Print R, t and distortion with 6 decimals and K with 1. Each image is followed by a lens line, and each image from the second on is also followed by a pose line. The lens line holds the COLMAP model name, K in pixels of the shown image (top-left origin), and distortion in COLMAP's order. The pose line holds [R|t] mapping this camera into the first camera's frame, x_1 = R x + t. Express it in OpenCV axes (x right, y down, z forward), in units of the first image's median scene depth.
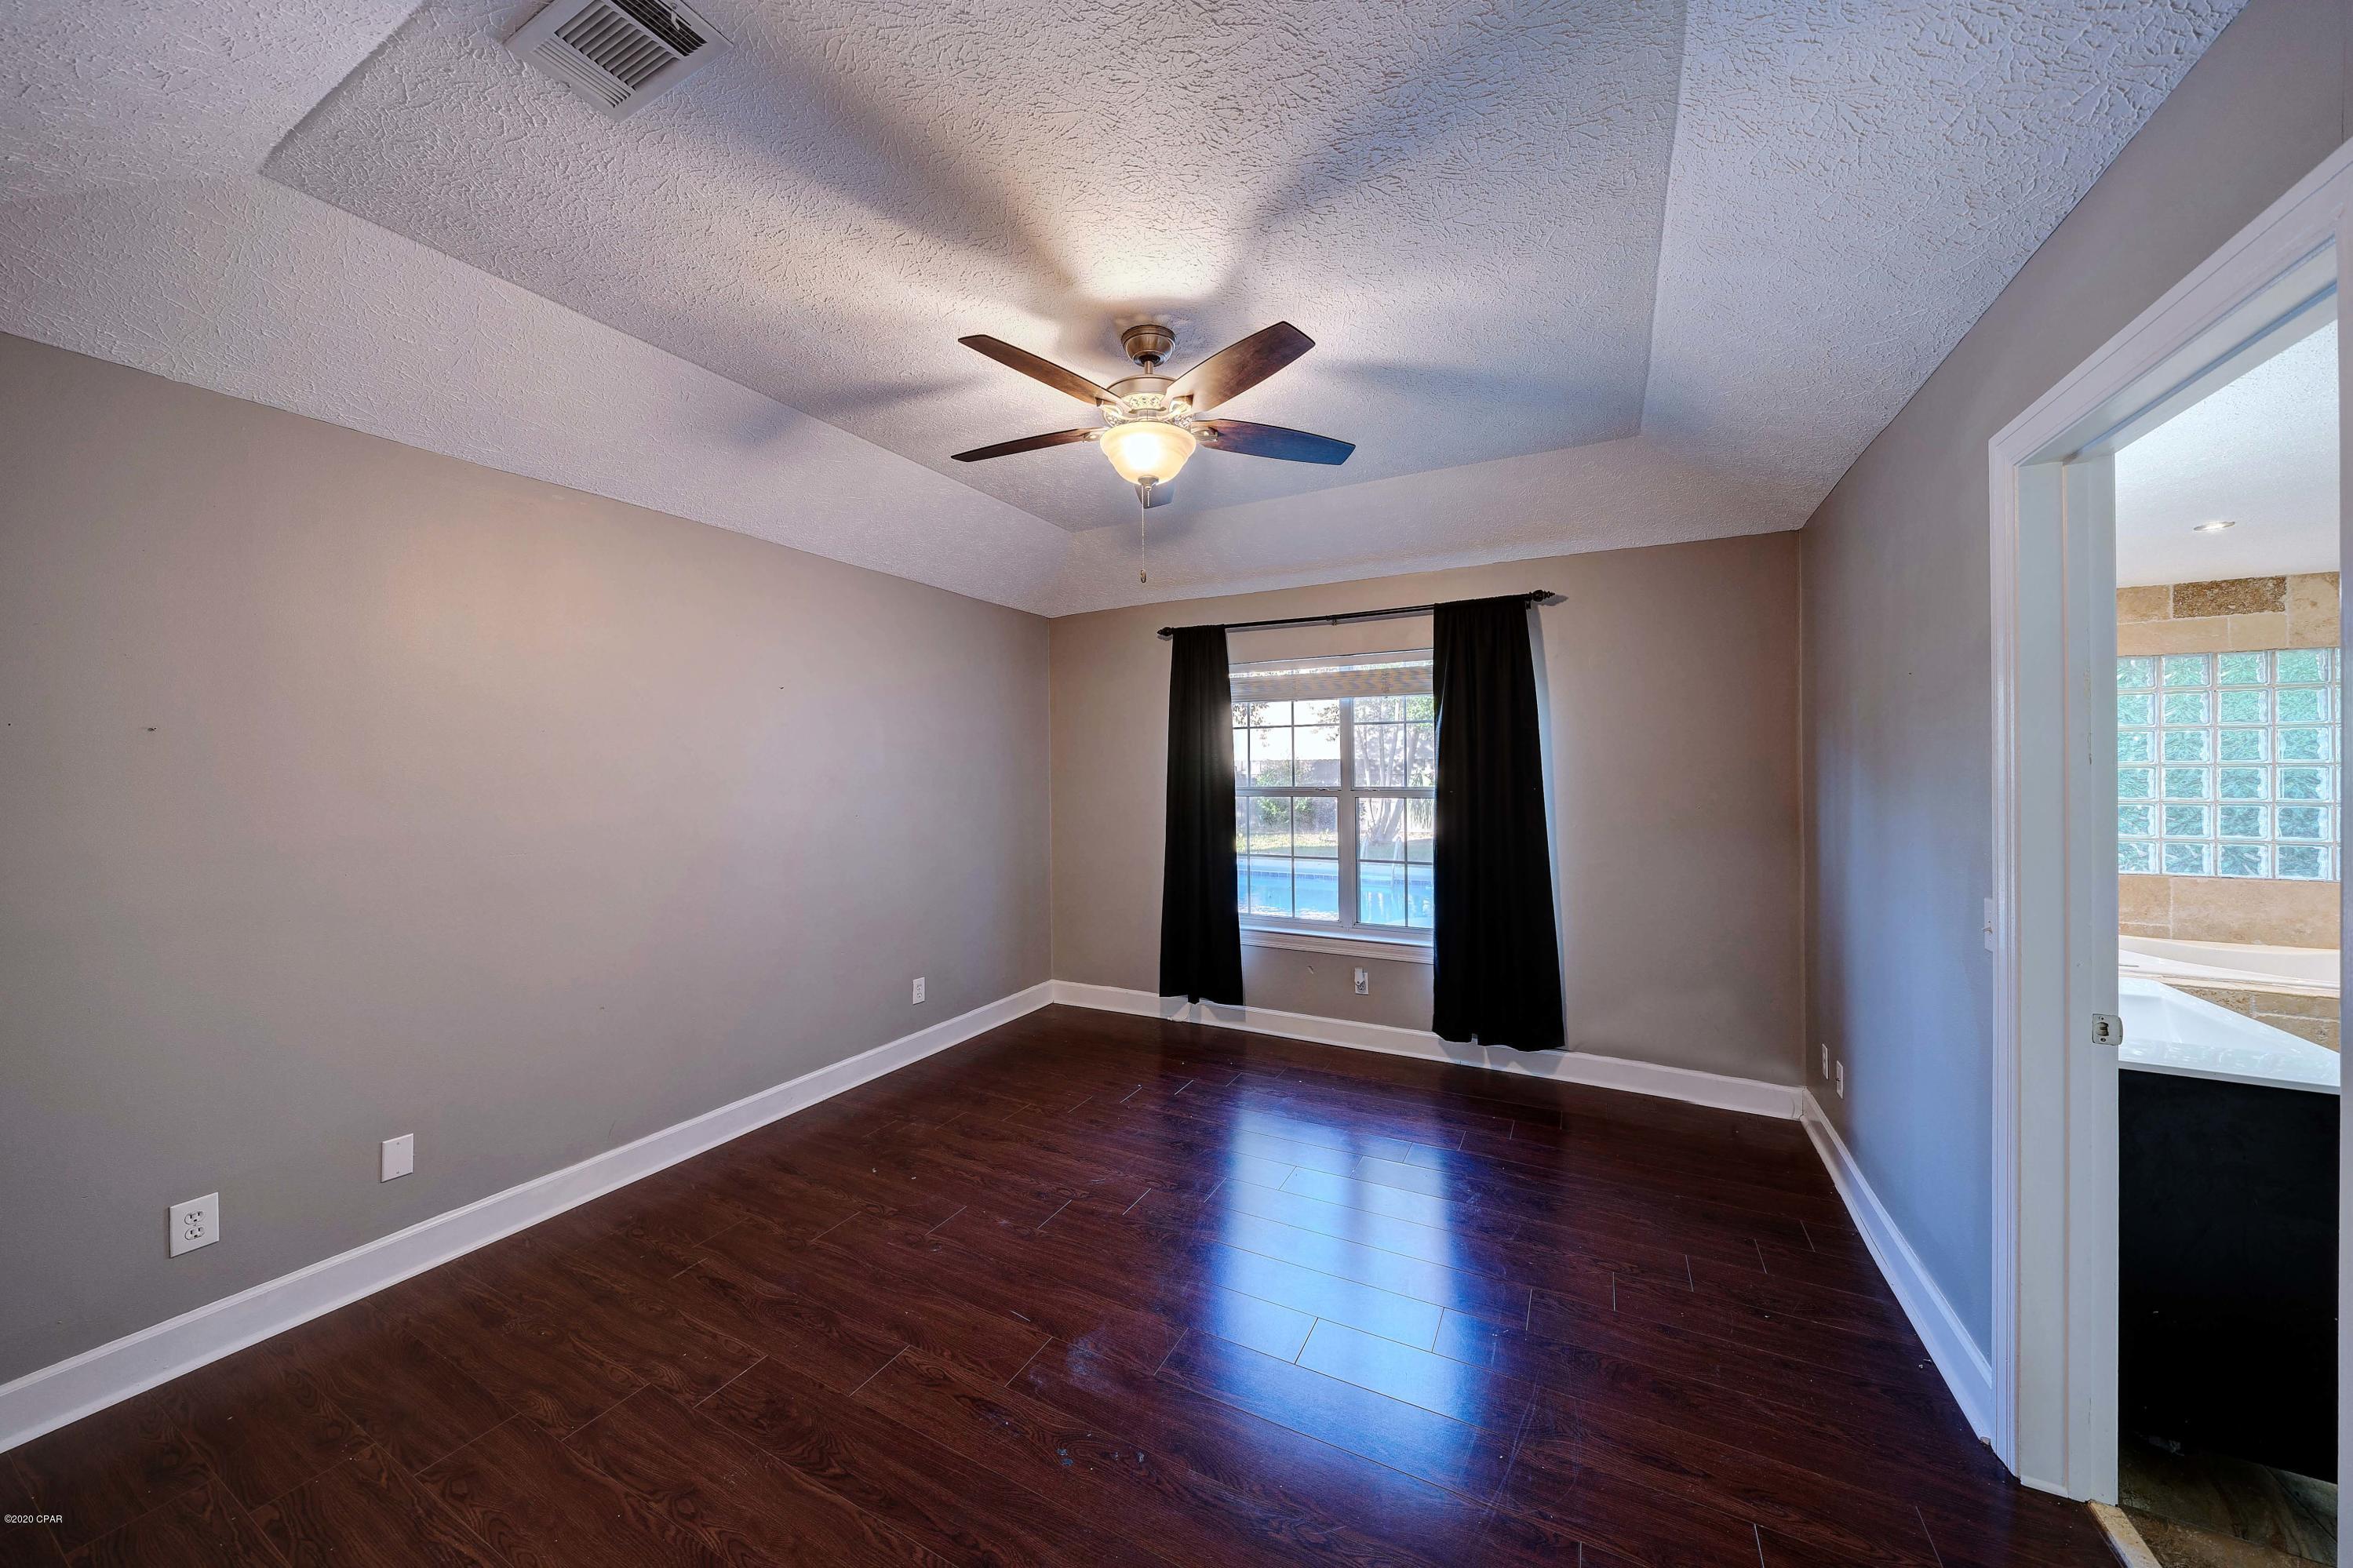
lens RADIAL K [[818.1, 0, 1160.9], [0, 818.1, 778.7], [0, 0, 1]] dist [-0.004856, 0.000176]
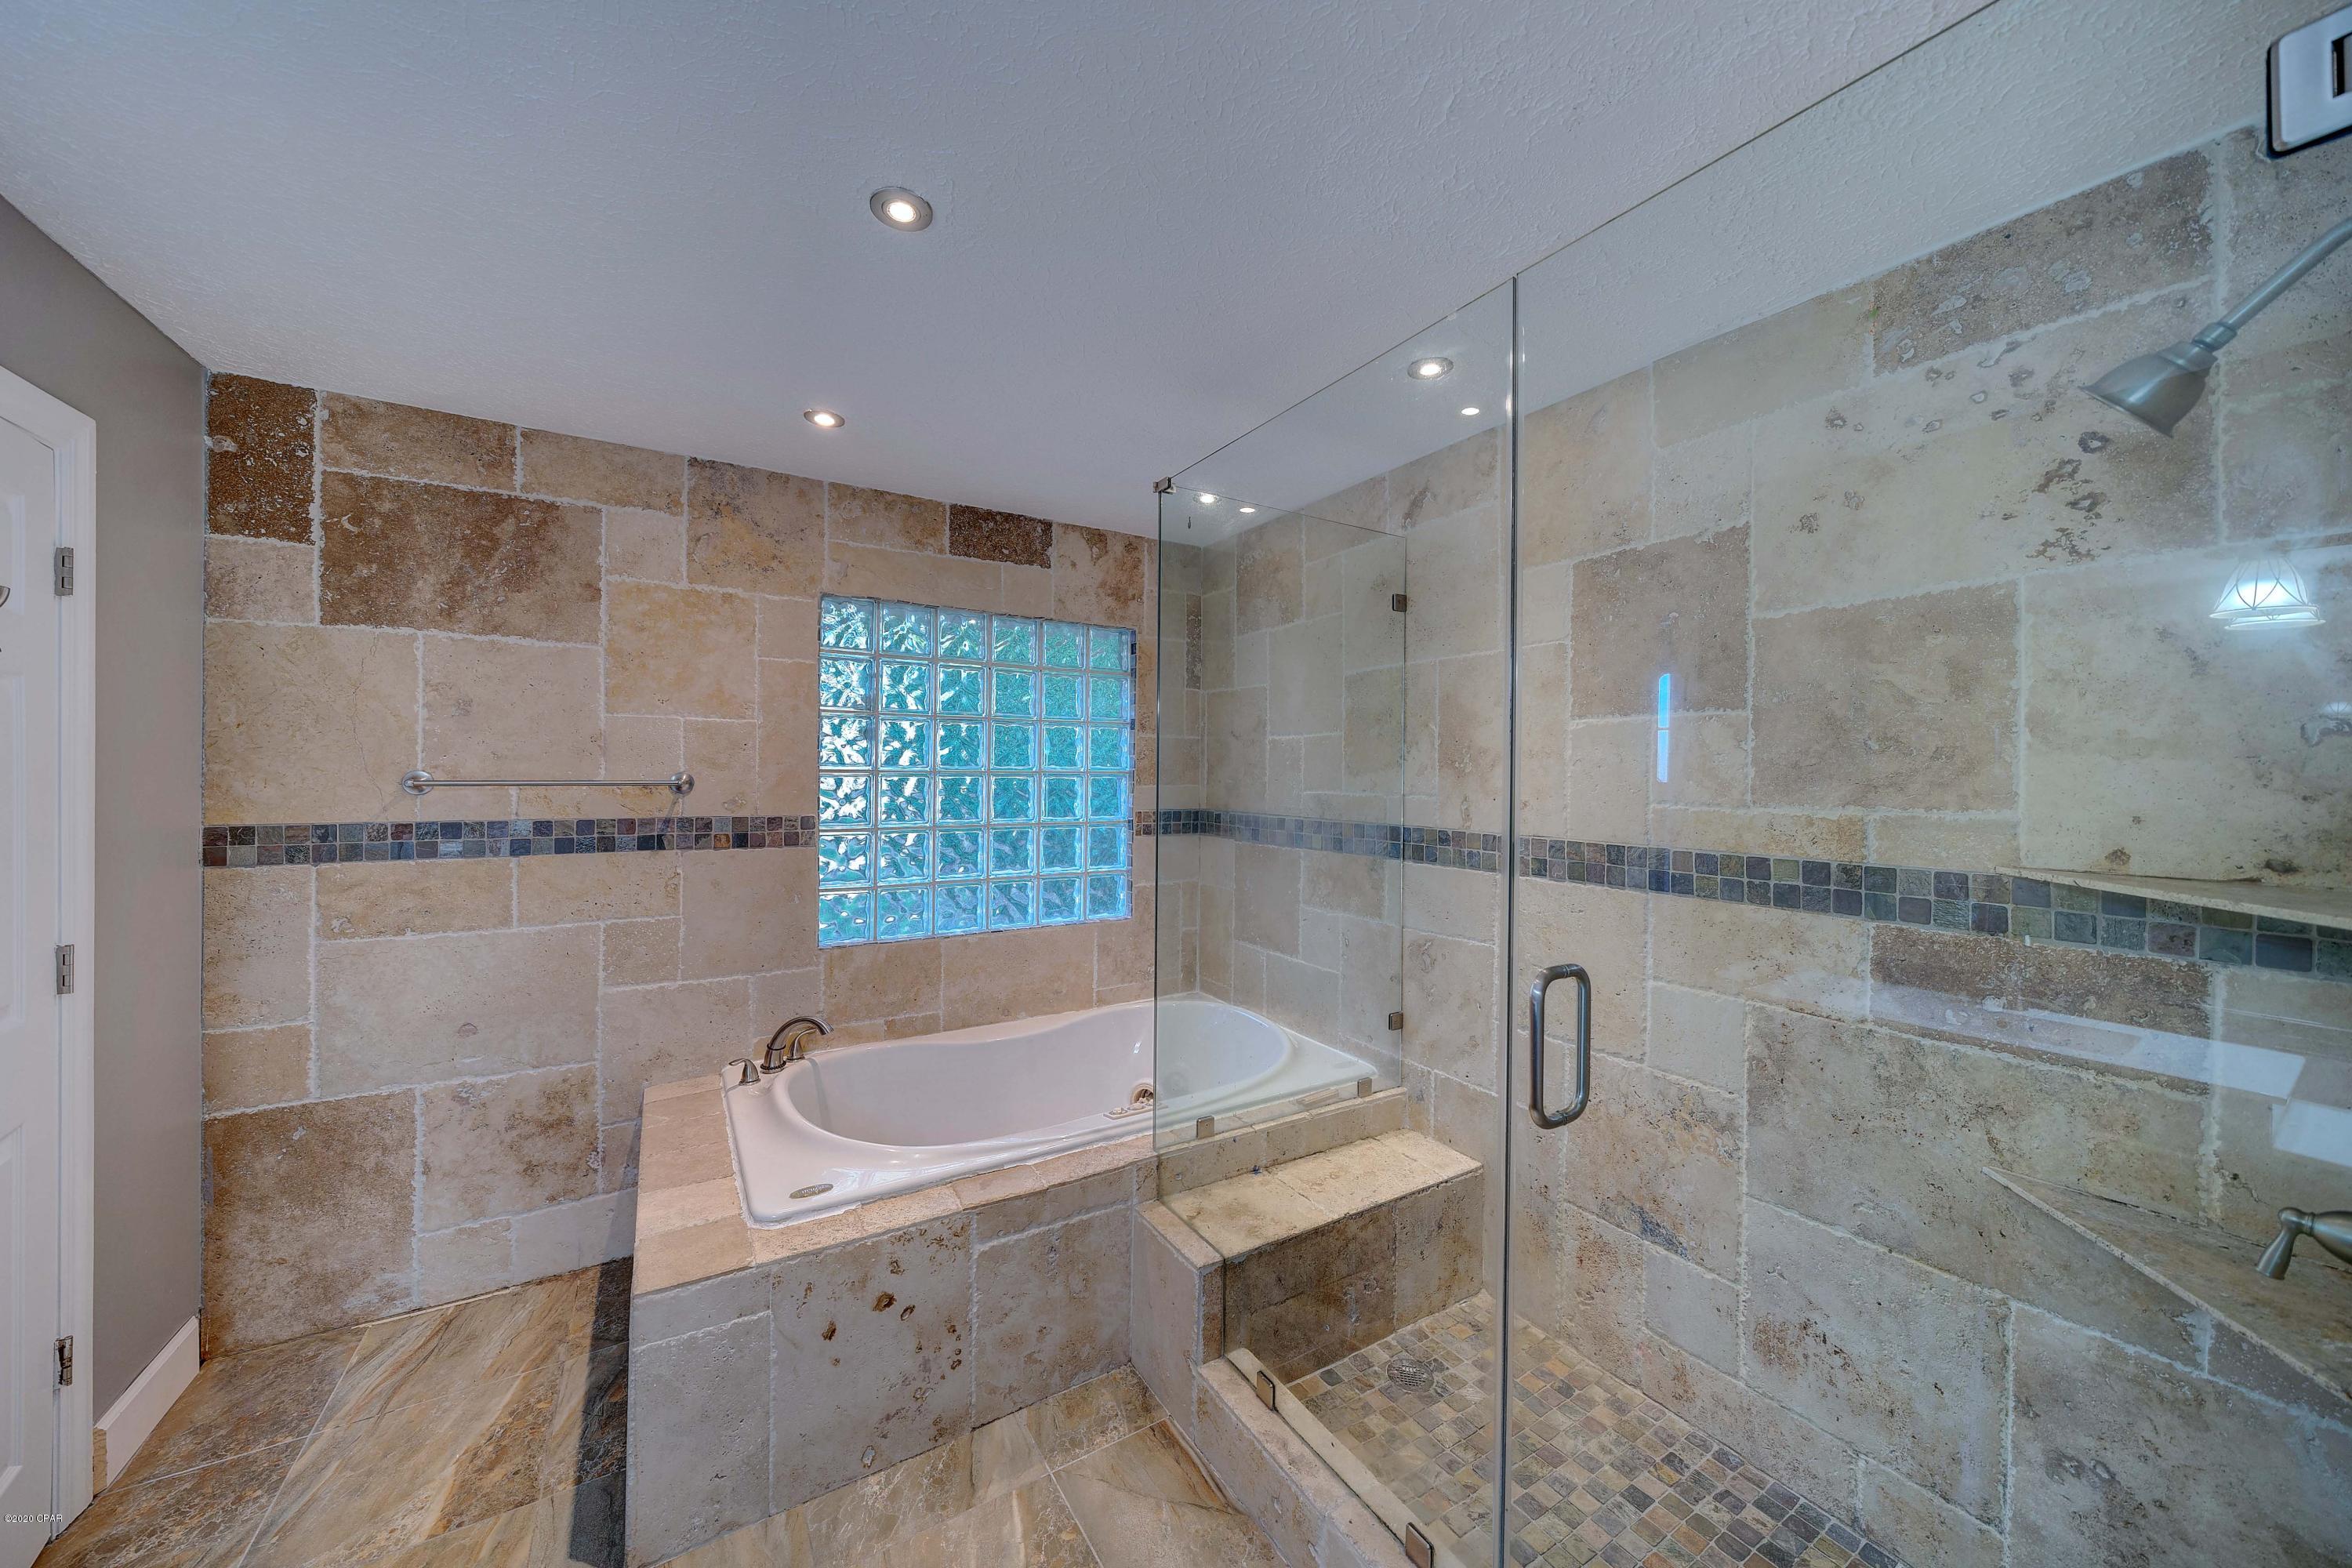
lens RADIAL K [[817.9, 0, 1176.9], [0, 817.9, 773.3], [0, 0, 1]] dist [-0.004856, 0.000176]
pose [[0.493060, 0.003529, 0.869988, 0.734711], [-0.012253, 0.999921, 0.002888, -0.019905], [-0.869909, -0.012084, 0.493064, 0.488958]]
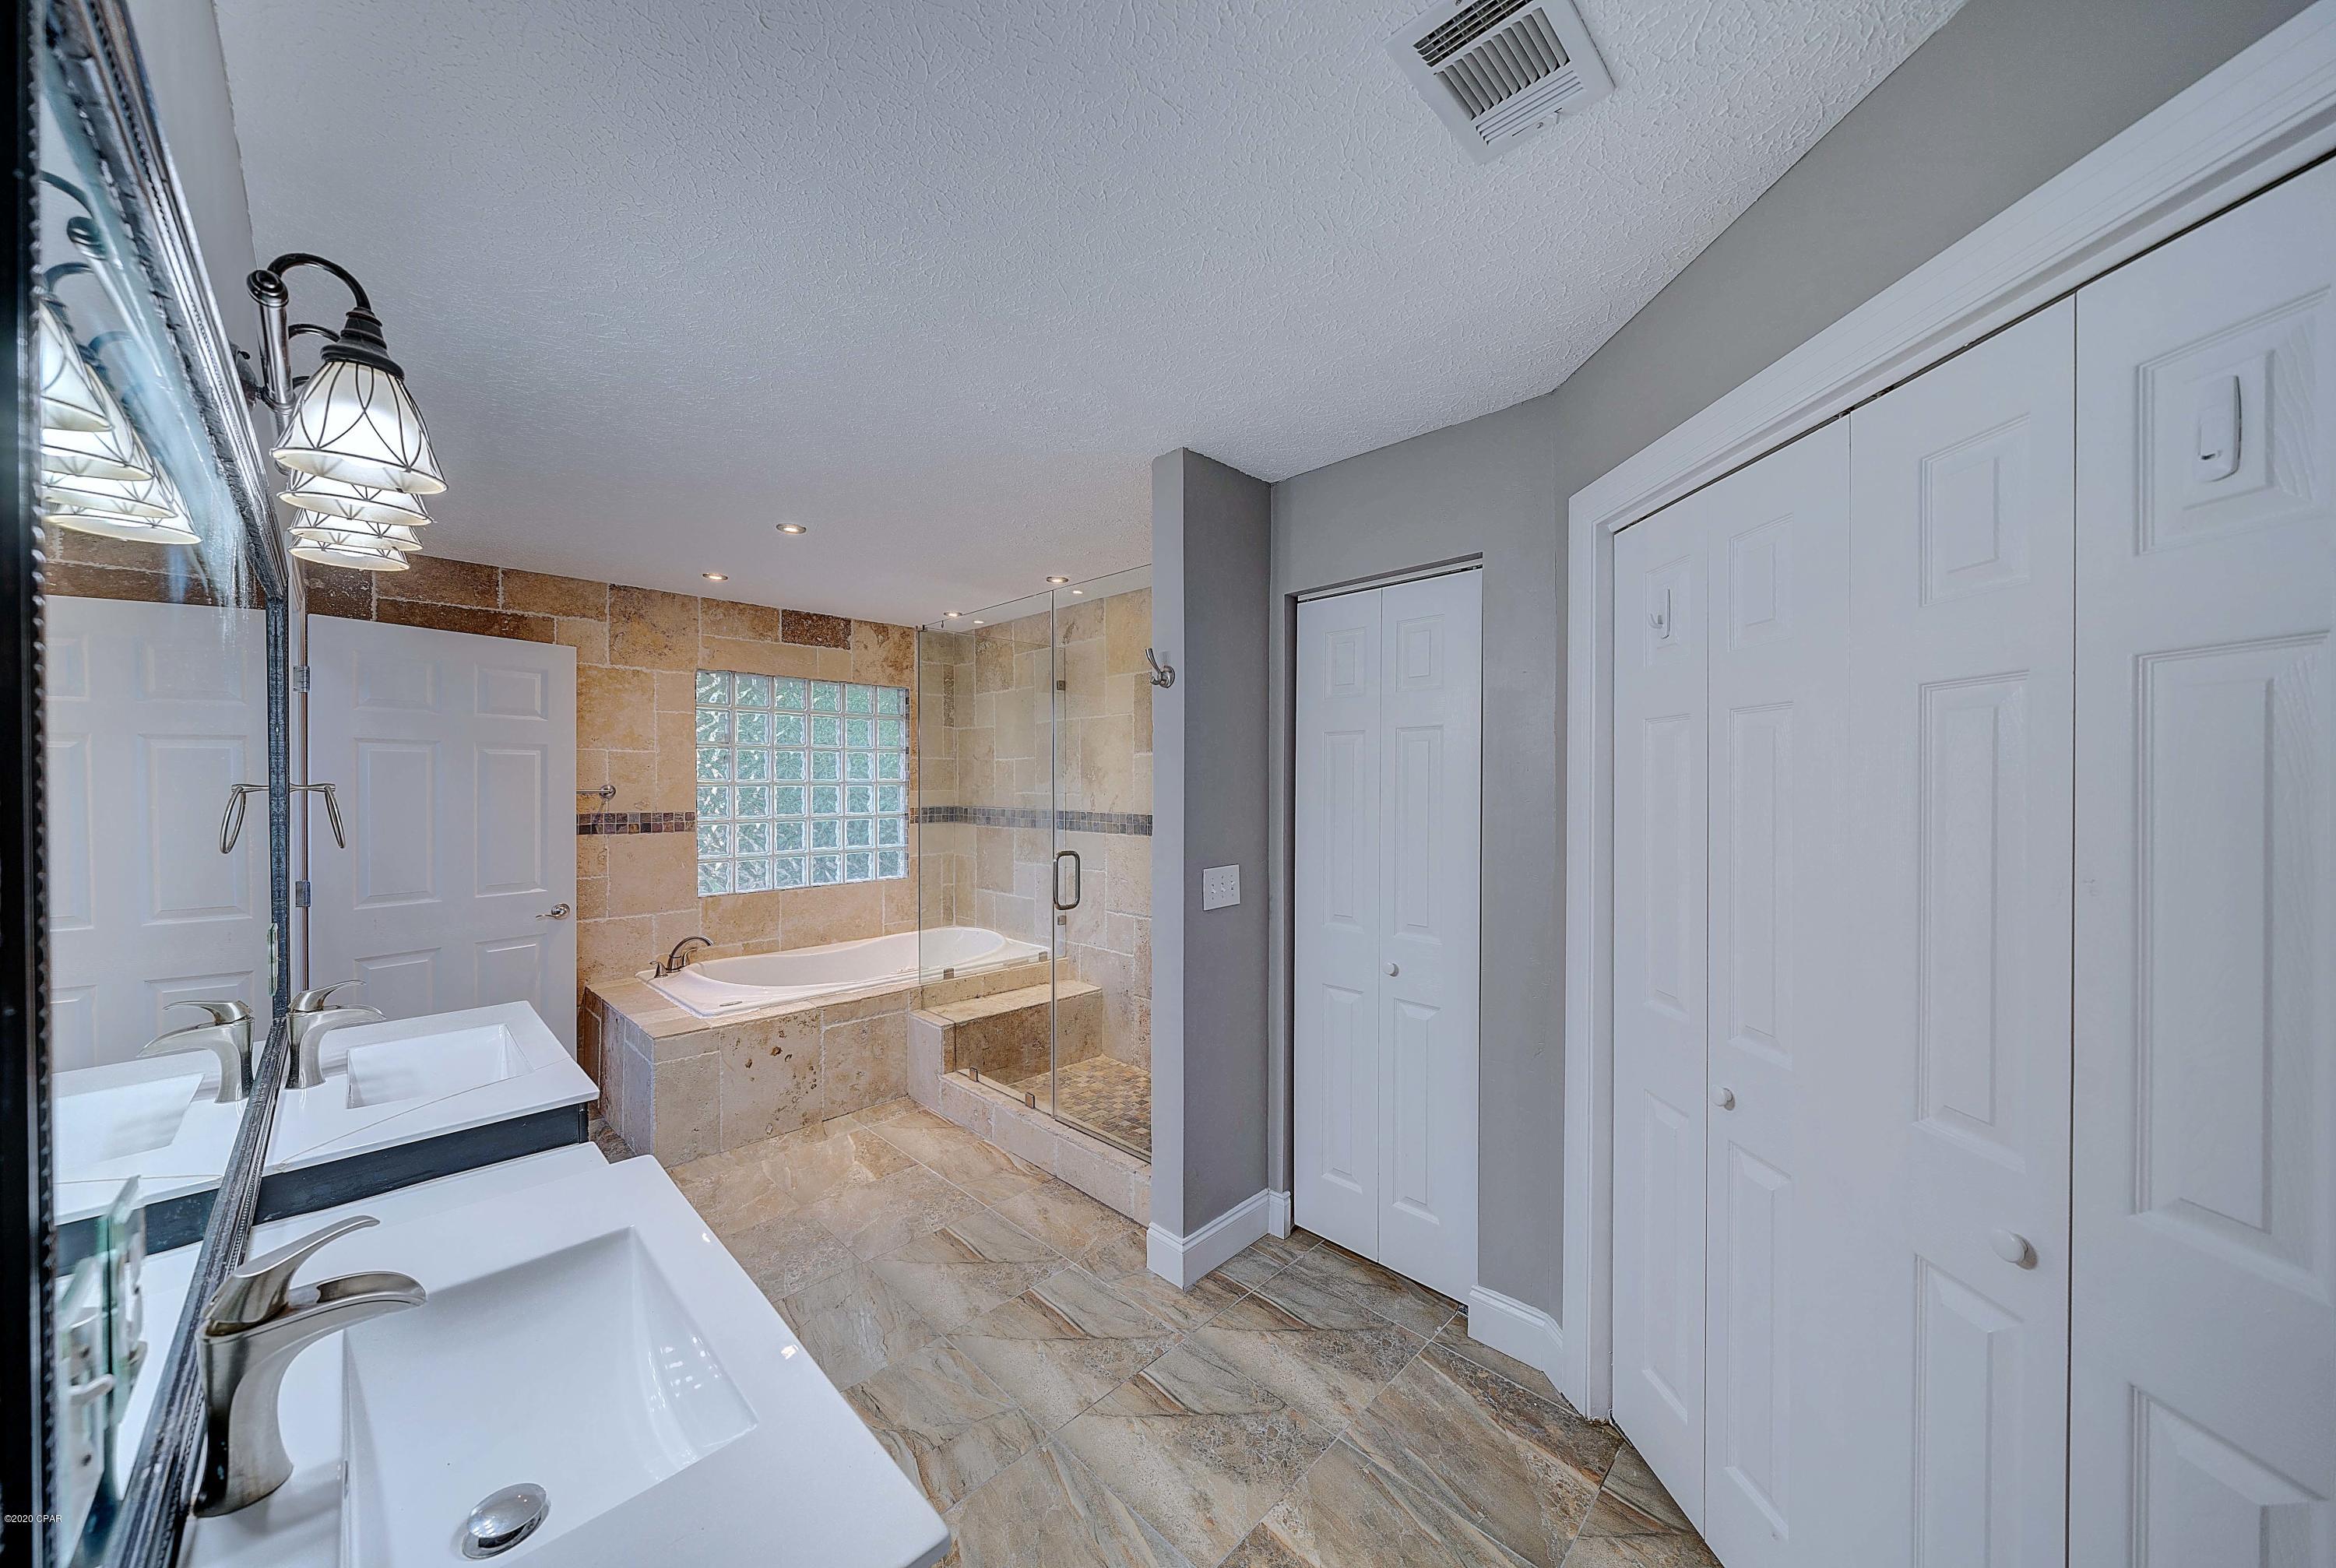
lens RADIAL K [[812.3, 0, 1150.1], [0, 812.3, 786.9], [0, 0, 1]] dist [-0.004856, 0.000176]
pose [[0.284179, -0.005936, 0.958753, 0.376793], [-0.003168, 0.999970, 0.007130, -0.020504], [-0.958766, -0.005064, 0.284151, 0.247452]]
